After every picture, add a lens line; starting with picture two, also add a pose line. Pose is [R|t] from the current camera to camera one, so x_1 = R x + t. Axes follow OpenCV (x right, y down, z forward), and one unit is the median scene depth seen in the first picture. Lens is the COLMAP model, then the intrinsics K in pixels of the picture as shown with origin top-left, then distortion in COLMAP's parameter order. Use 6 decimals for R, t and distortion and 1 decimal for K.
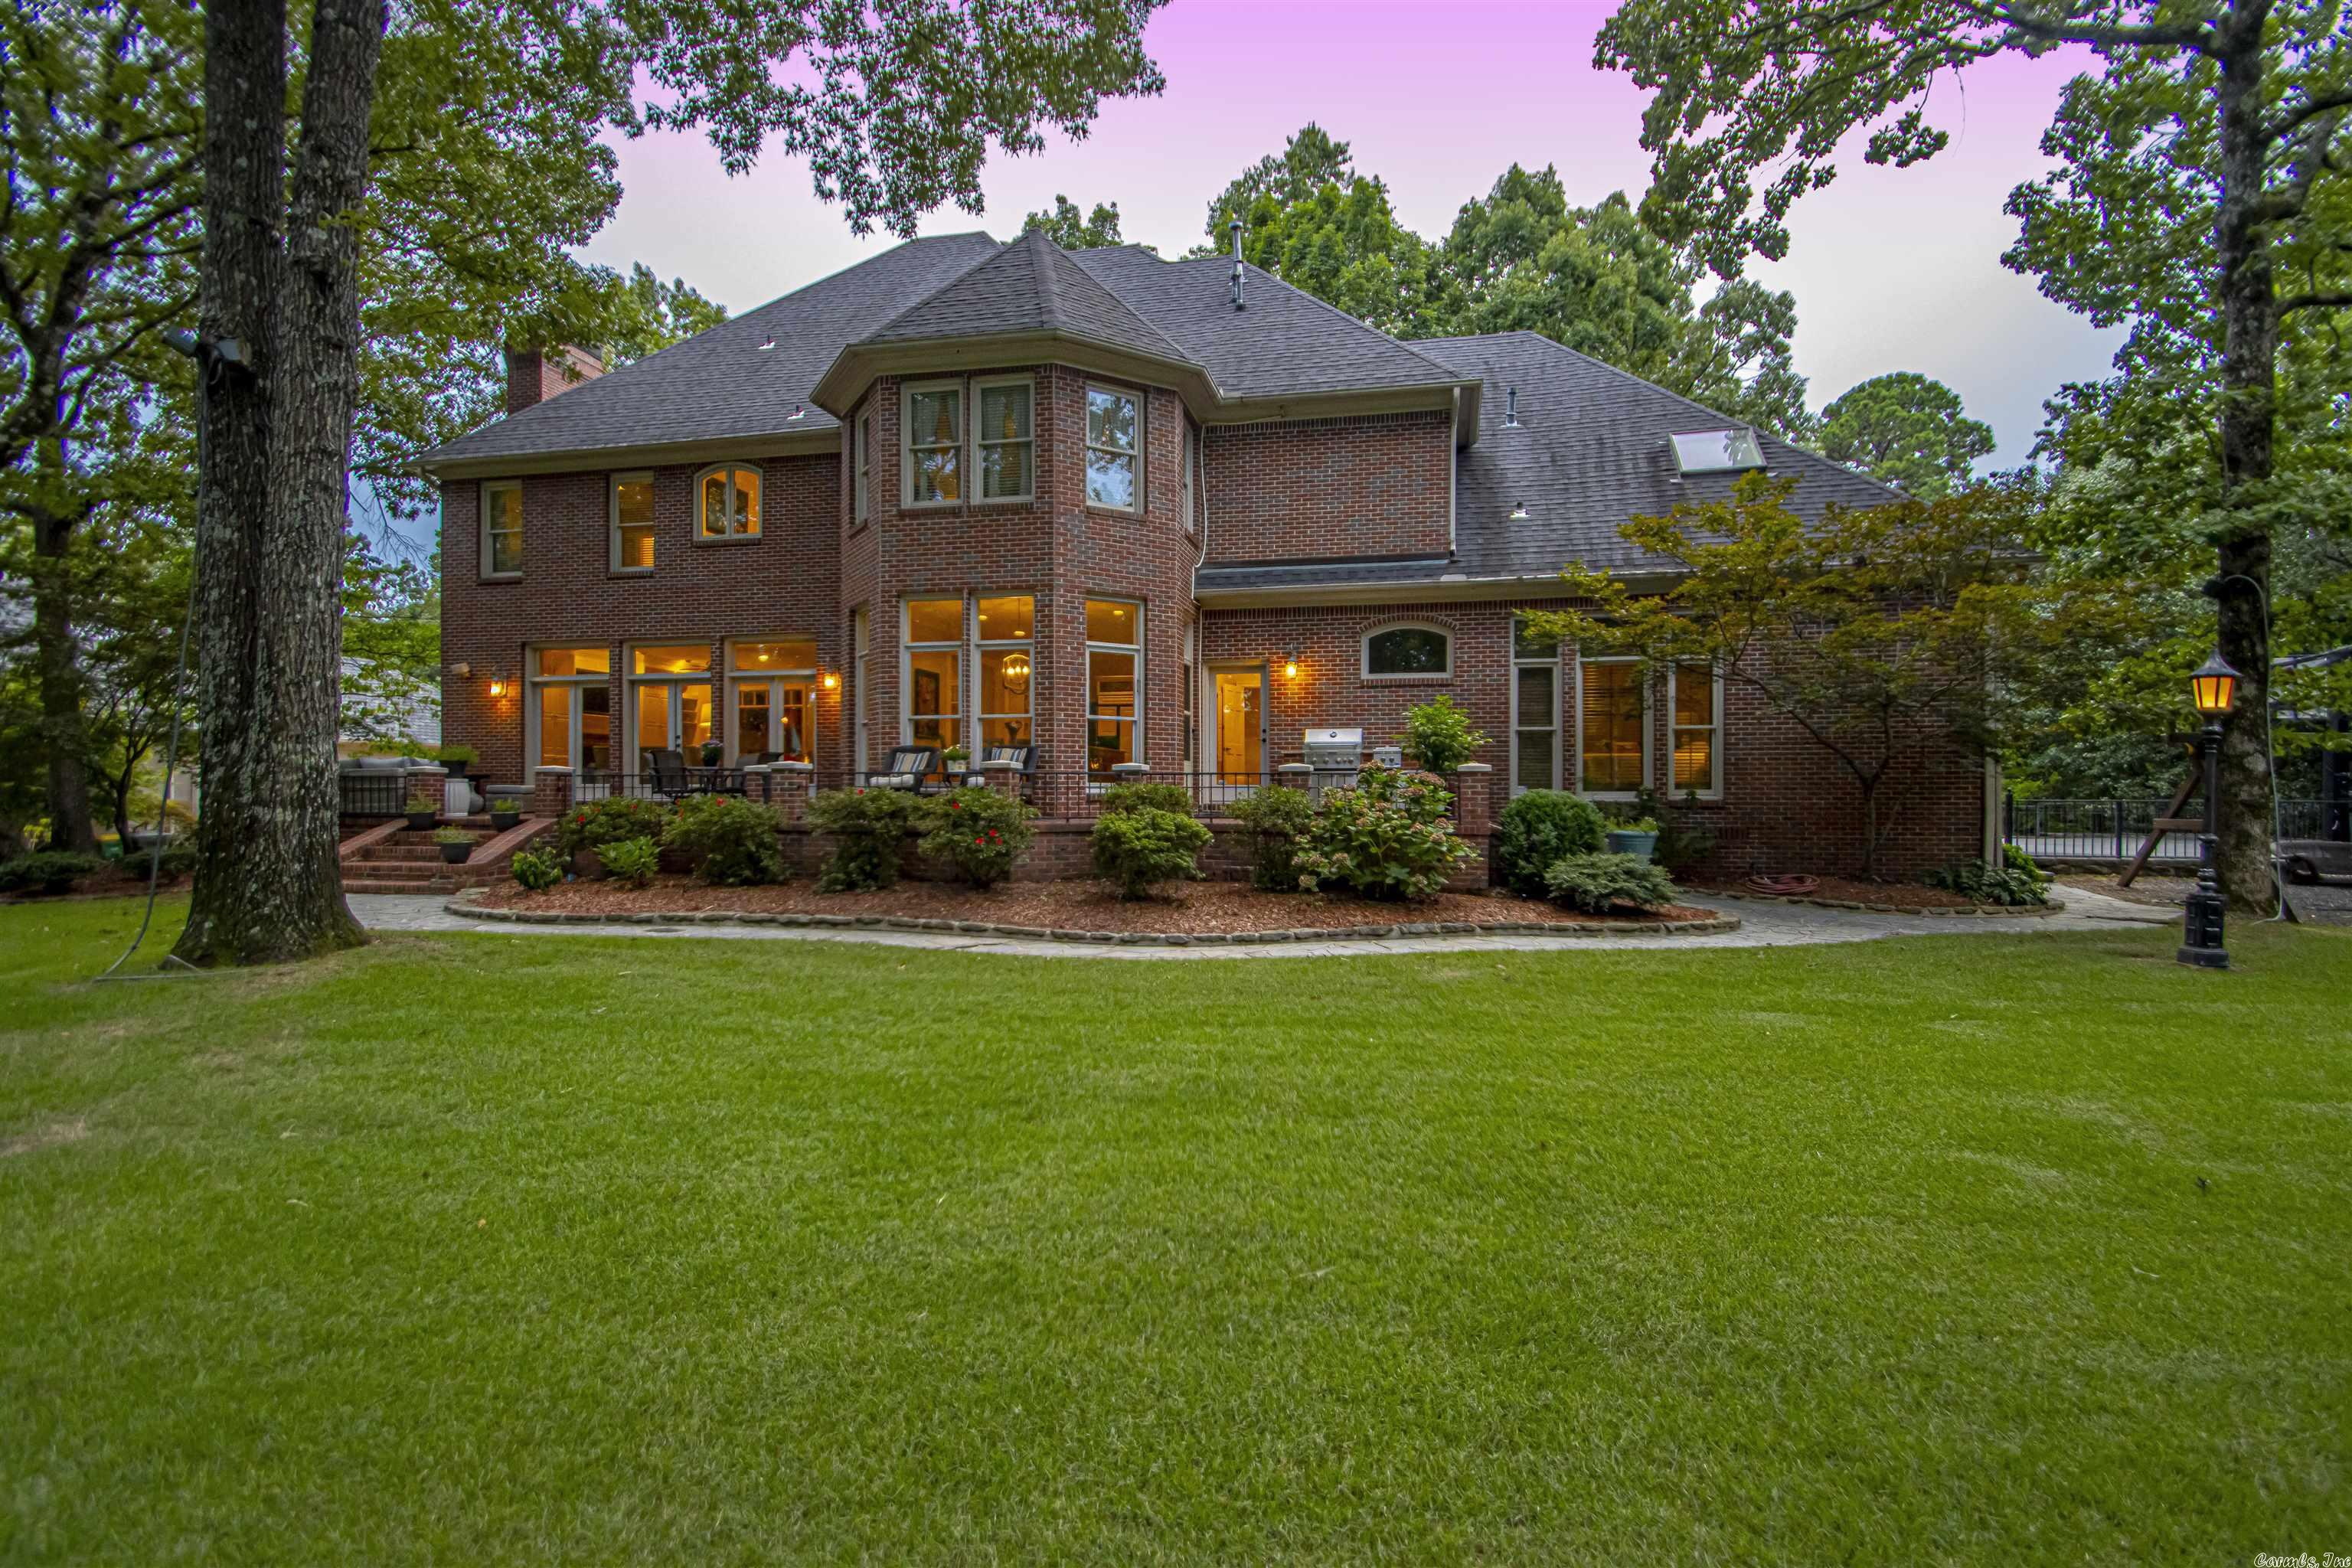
lens RADIAL K [[1103.7, 0, 1191.2], [0, 1103.7, 789.9], [0, 0, 1]] dist [0.015400, -0.016207]
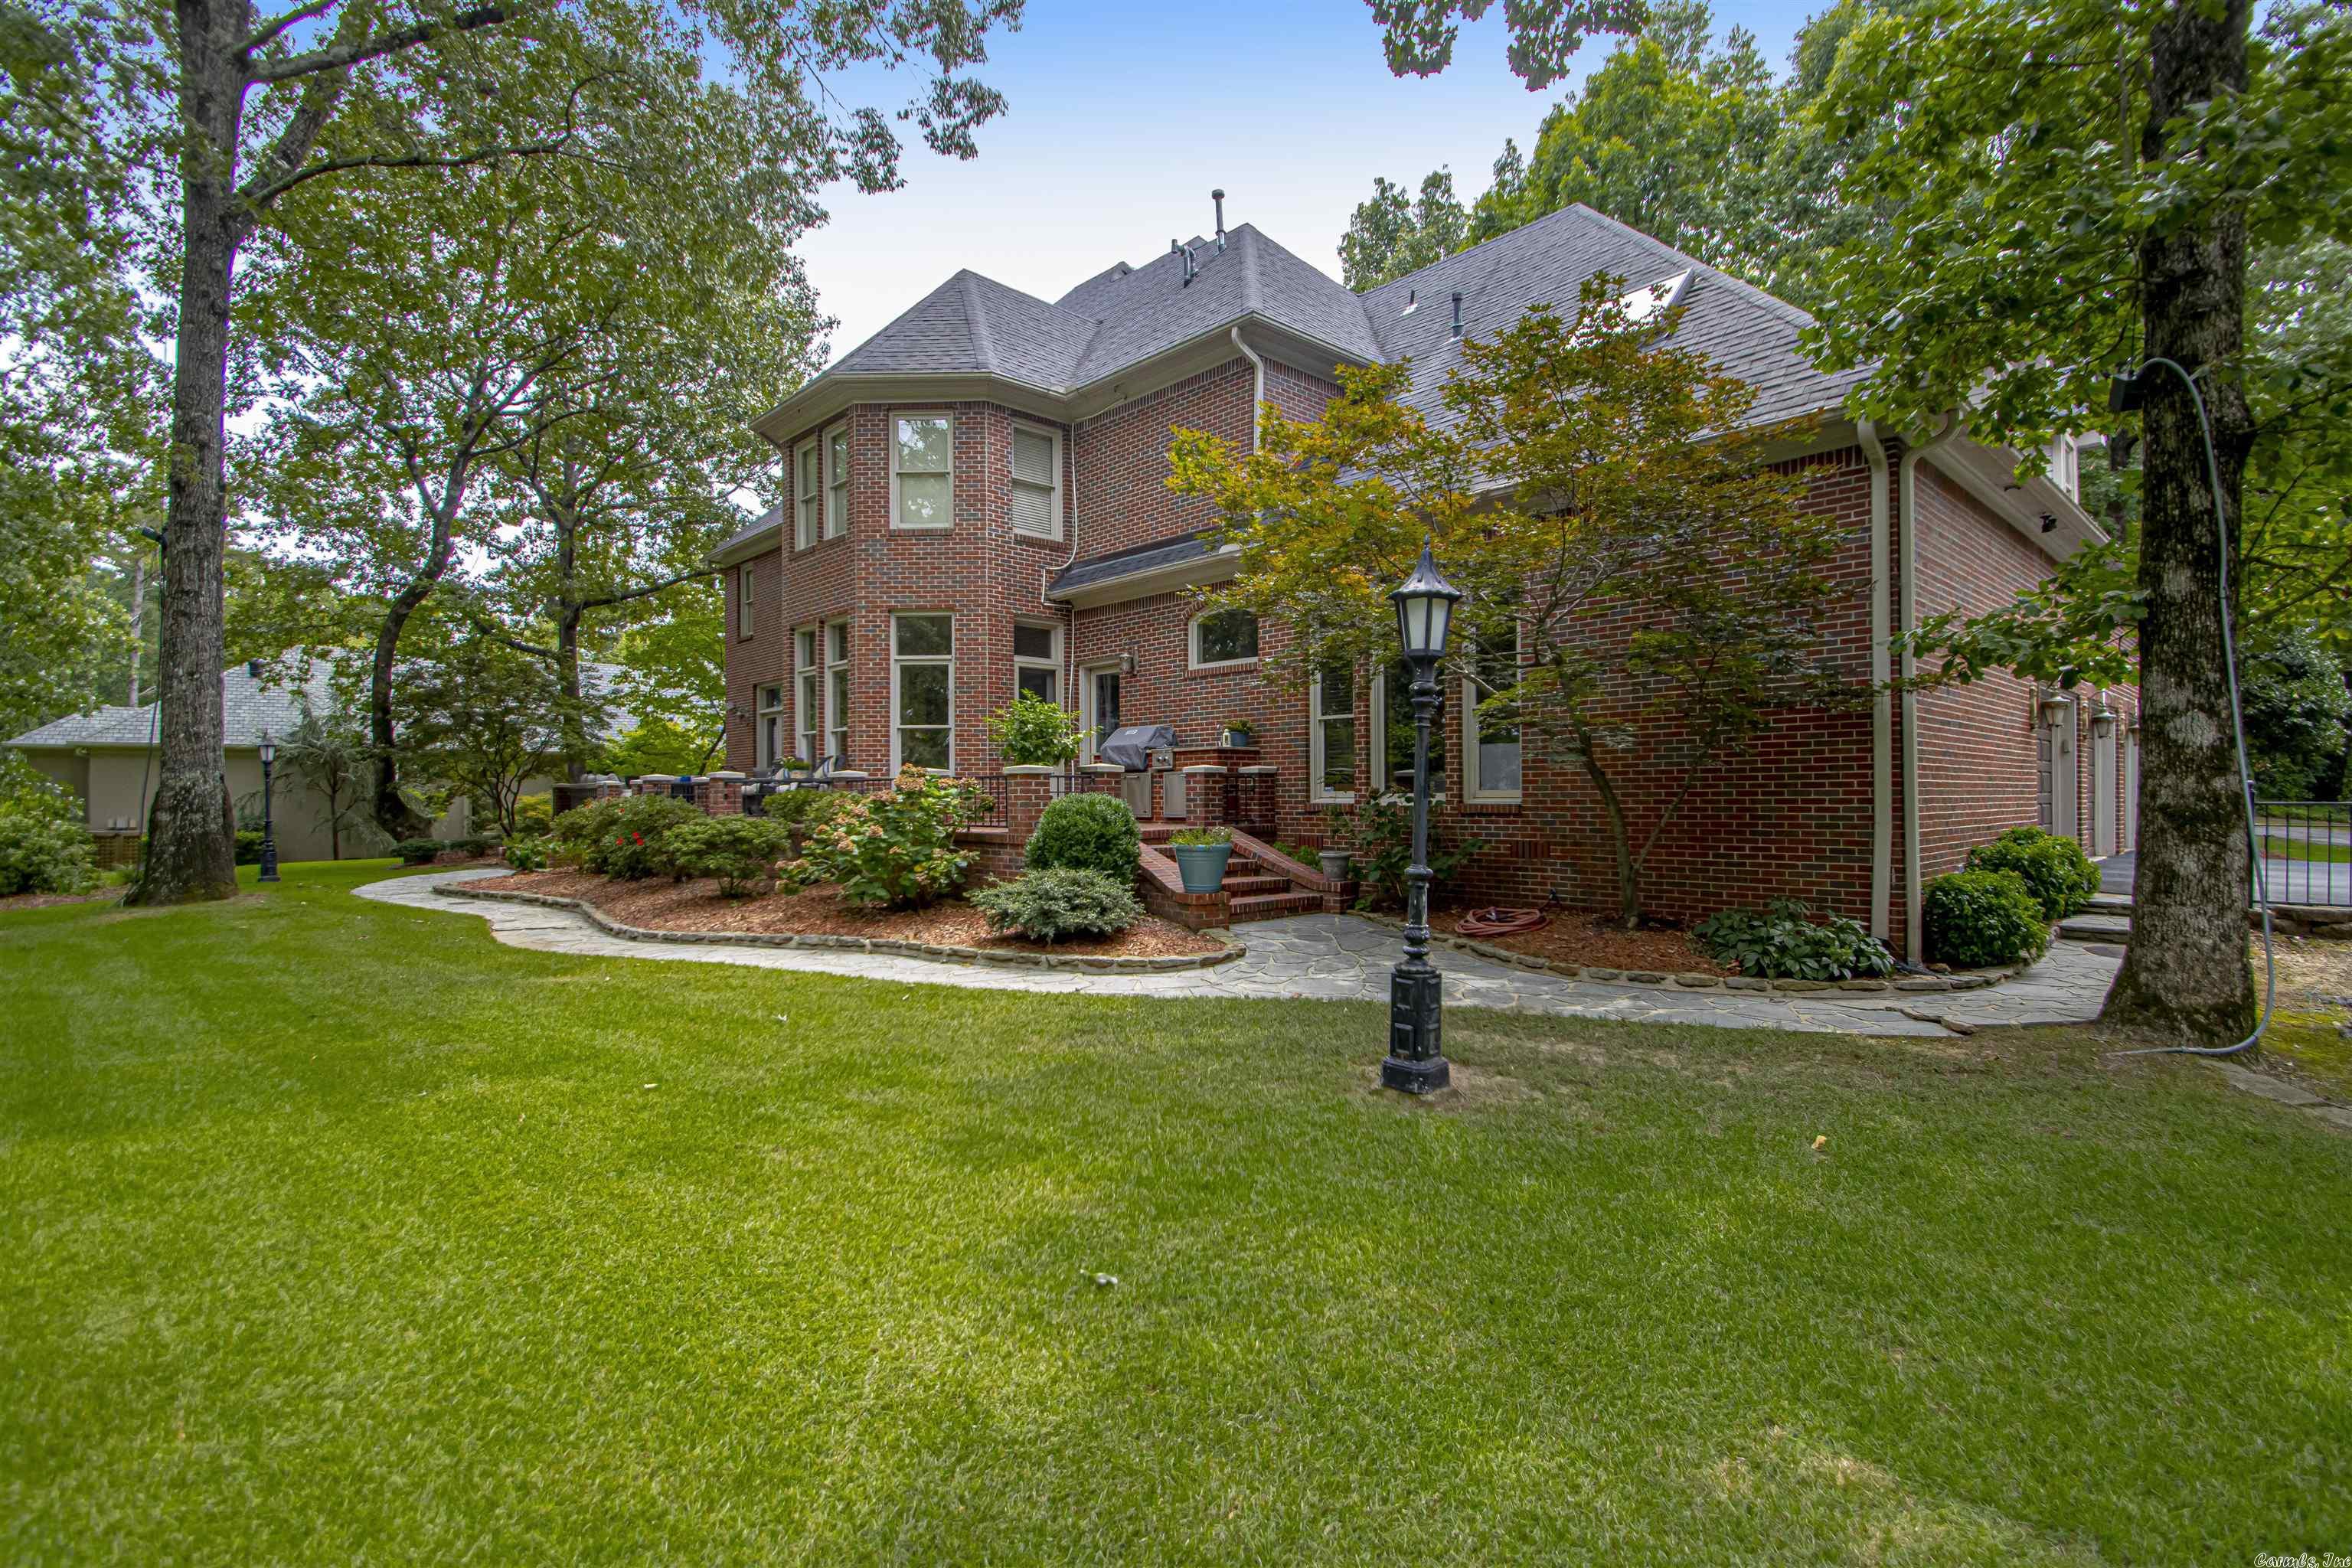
lens RADIAL K [[1103.7, 0, 1189.9], [0, 1103.7, 780.0], [0, 0, 1]] dist [0.015400, -0.016207]
pose [[0.823084, -0.013988, -0.567747, 0.755567], [0.009107, 0.999893, -0.011432, -0.000168], [0.567846, 0.004239, 0.823124, 0.289956]]
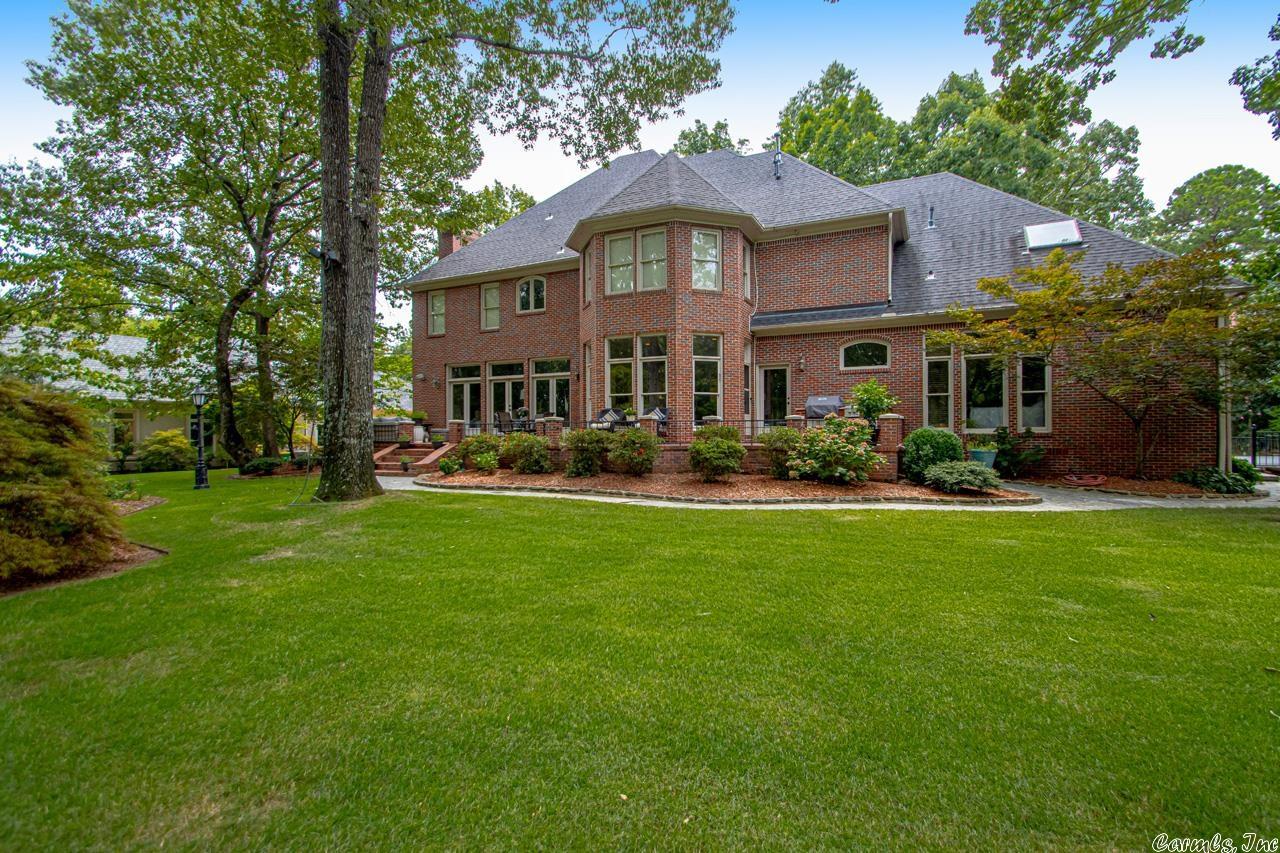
lens RADIAL K [[600.7, 0, 645.1], [0, 600.7, 429.2], [0, 0, 1]] dist [0.015400, -0.016207]
pose [[0.973802, -0.006366, -0.227309, 0.070434], [0.006186, 0.999980, -0.001504, 0.001090], [0.227314, 0.000058, 0.973821, -0.094268]]
